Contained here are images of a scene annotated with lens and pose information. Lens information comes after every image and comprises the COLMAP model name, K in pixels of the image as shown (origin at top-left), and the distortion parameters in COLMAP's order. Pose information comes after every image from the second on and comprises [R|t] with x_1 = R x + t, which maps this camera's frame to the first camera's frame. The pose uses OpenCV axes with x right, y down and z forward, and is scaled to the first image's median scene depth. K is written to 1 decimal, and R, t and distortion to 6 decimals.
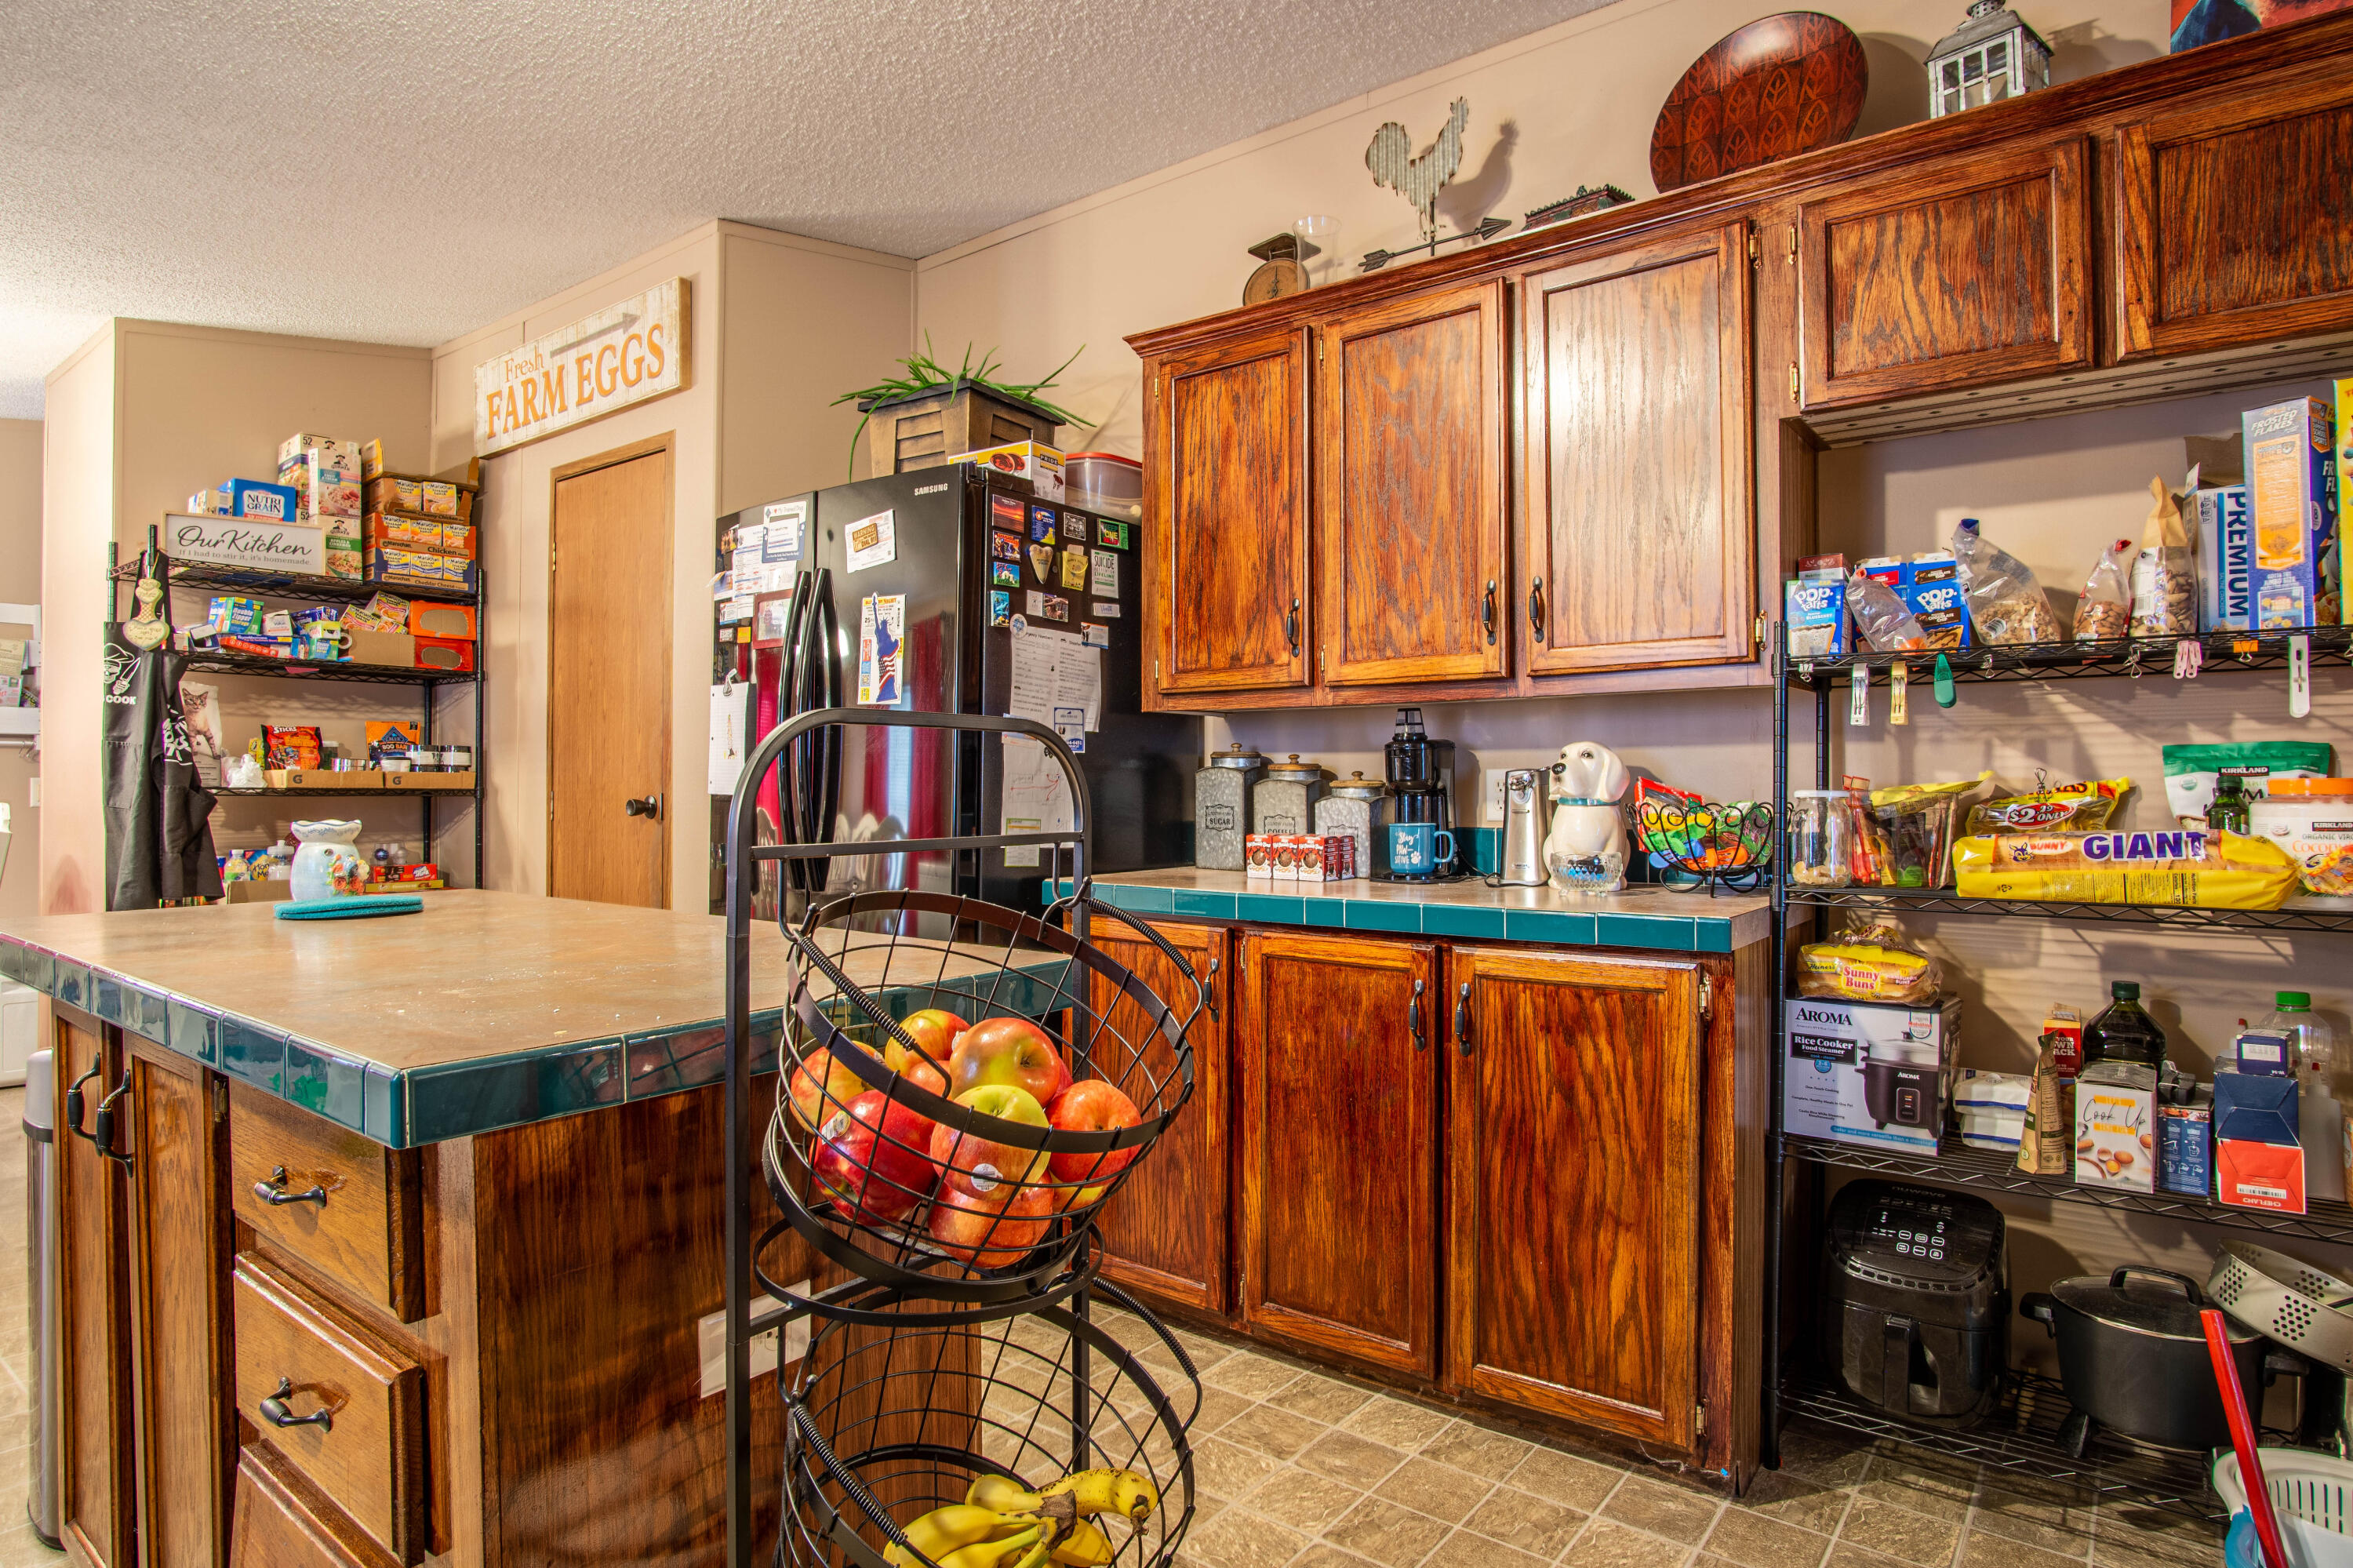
lens RADIAL K [[1309.3, 0, 1176.5], [0, 1309.3, 784.0], [0, 0, 1]] dist [-0.018614, -0.000164]
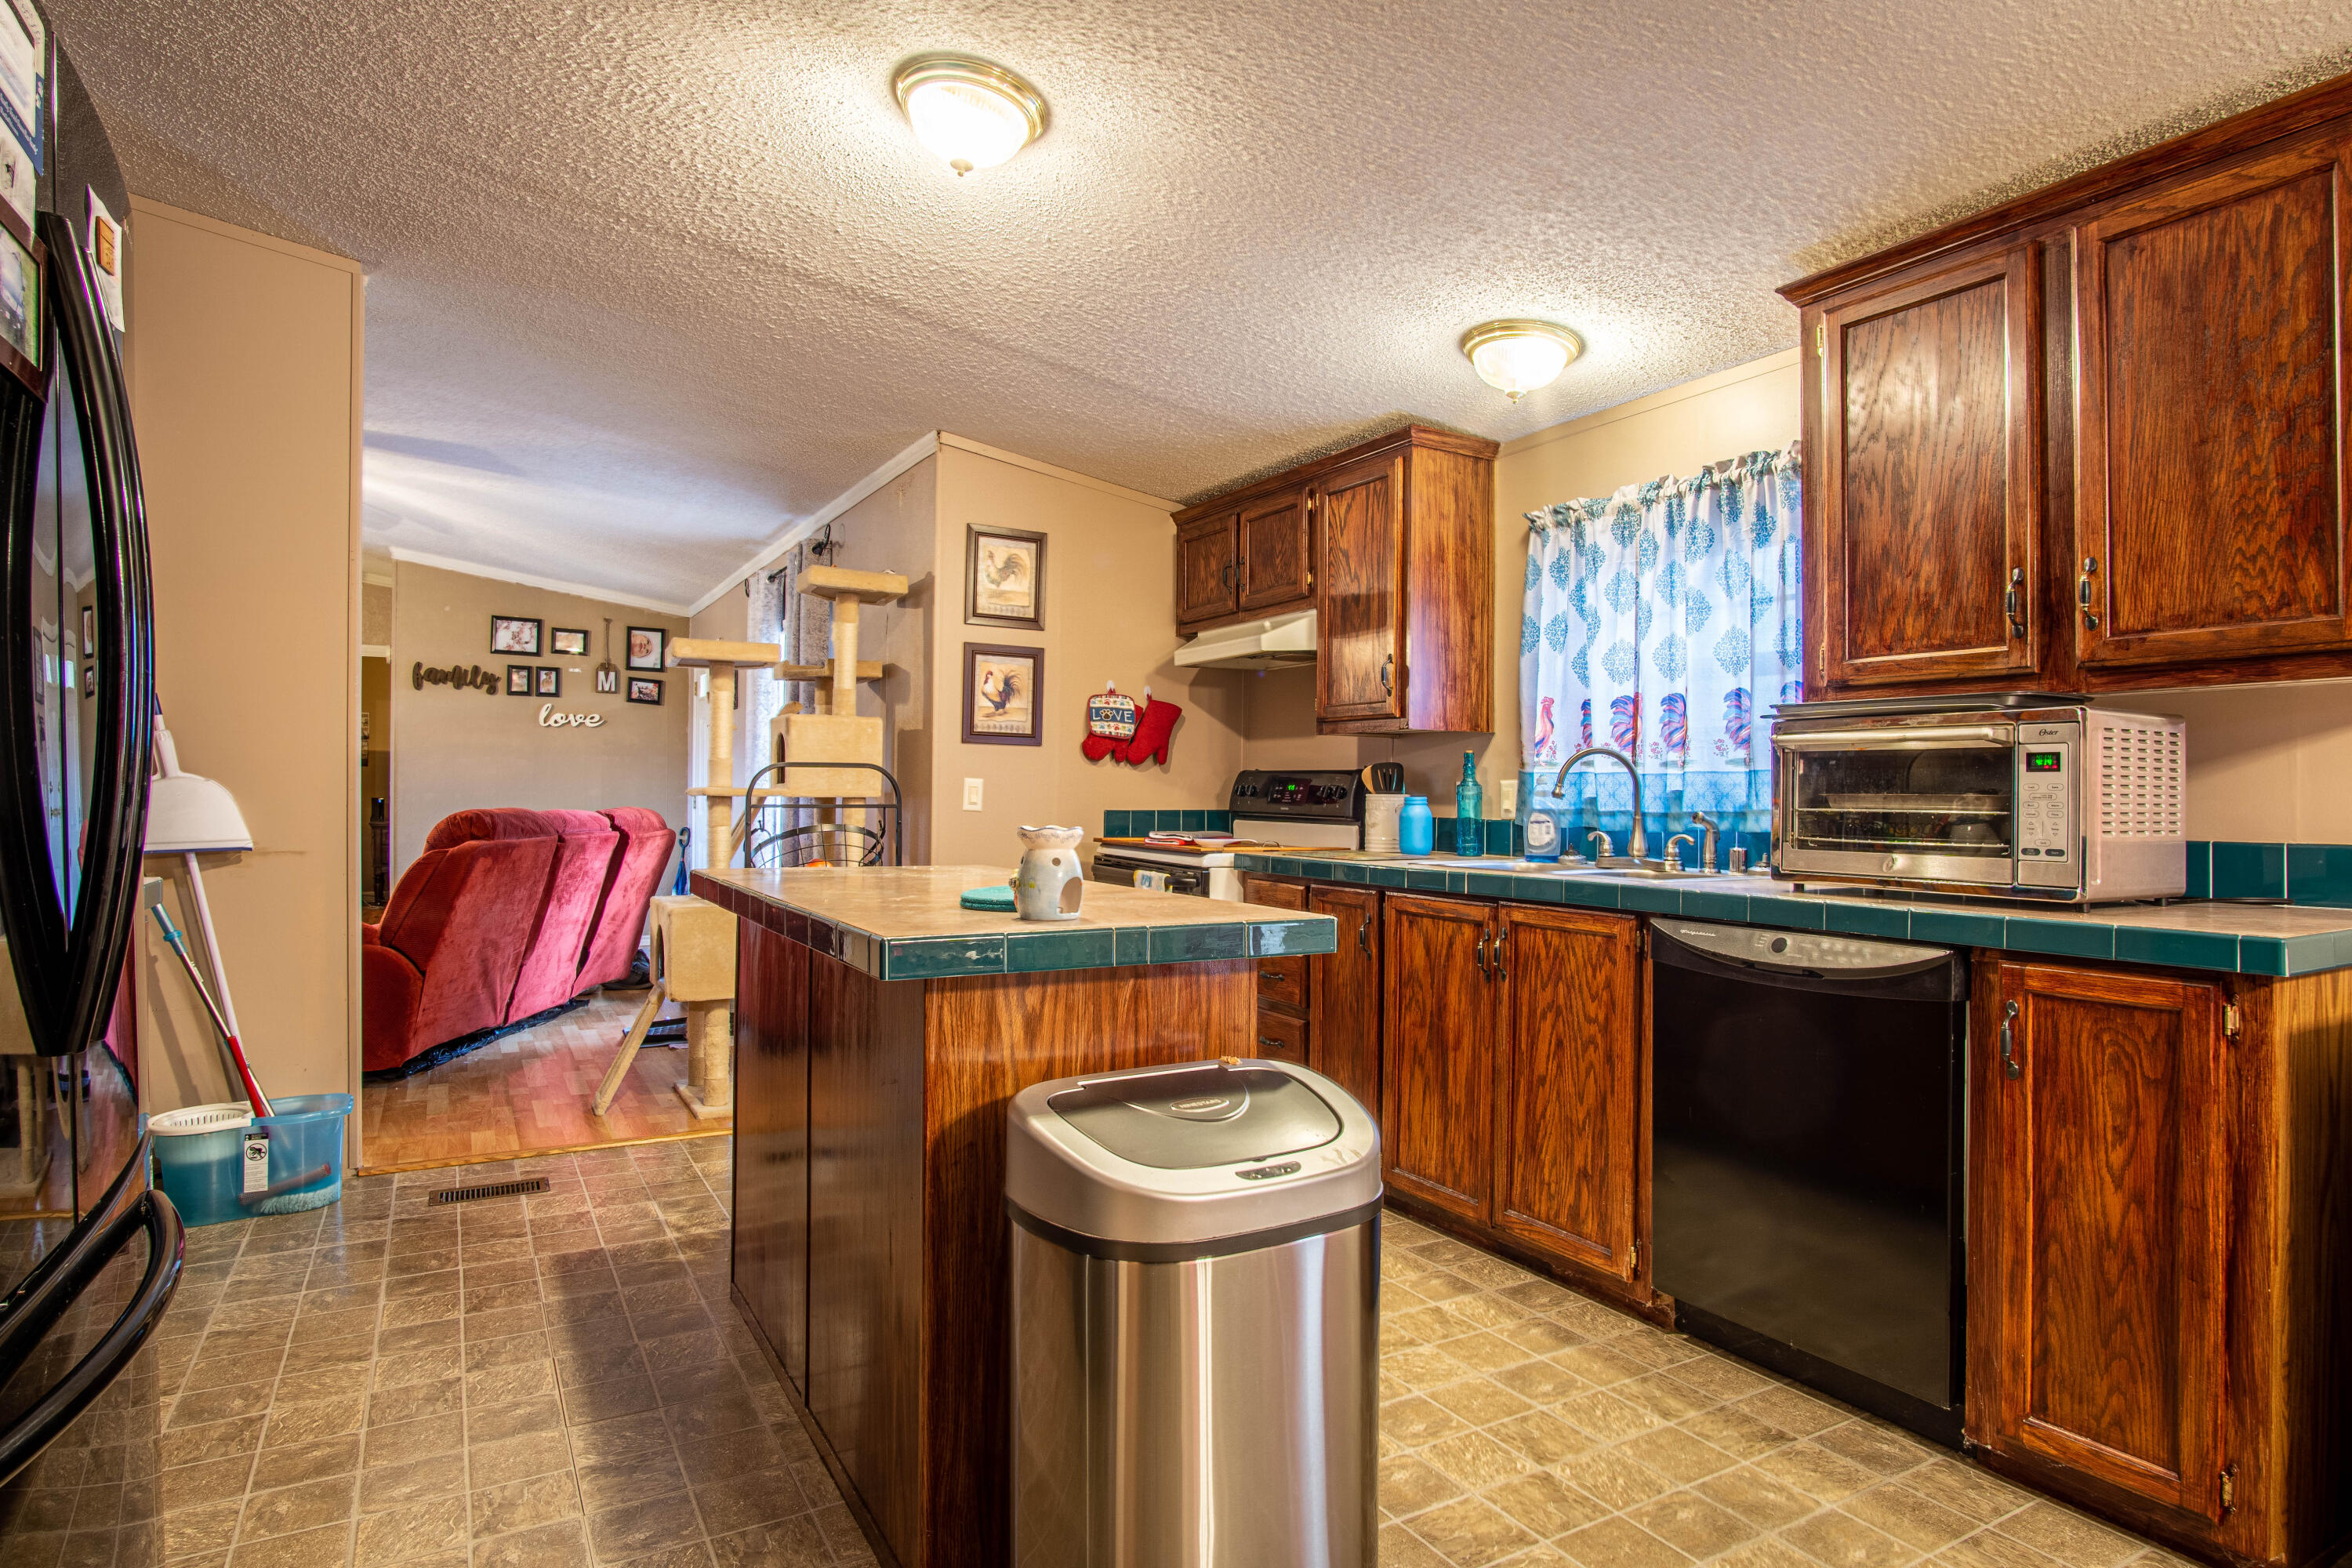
lens RADIAL K [[1308.7, 0, 1176.0], [0, 1308.7, 784.0], [0, 0, 1]] dist [-0.018614, -0.000164]
pose [[0.901494, -0.003193, -0.432780, 0.326475], [0.000138, 0.999975, -0.007092, 0.002586], [0.432791, 0.006334, 0.901472, -0.257134]]
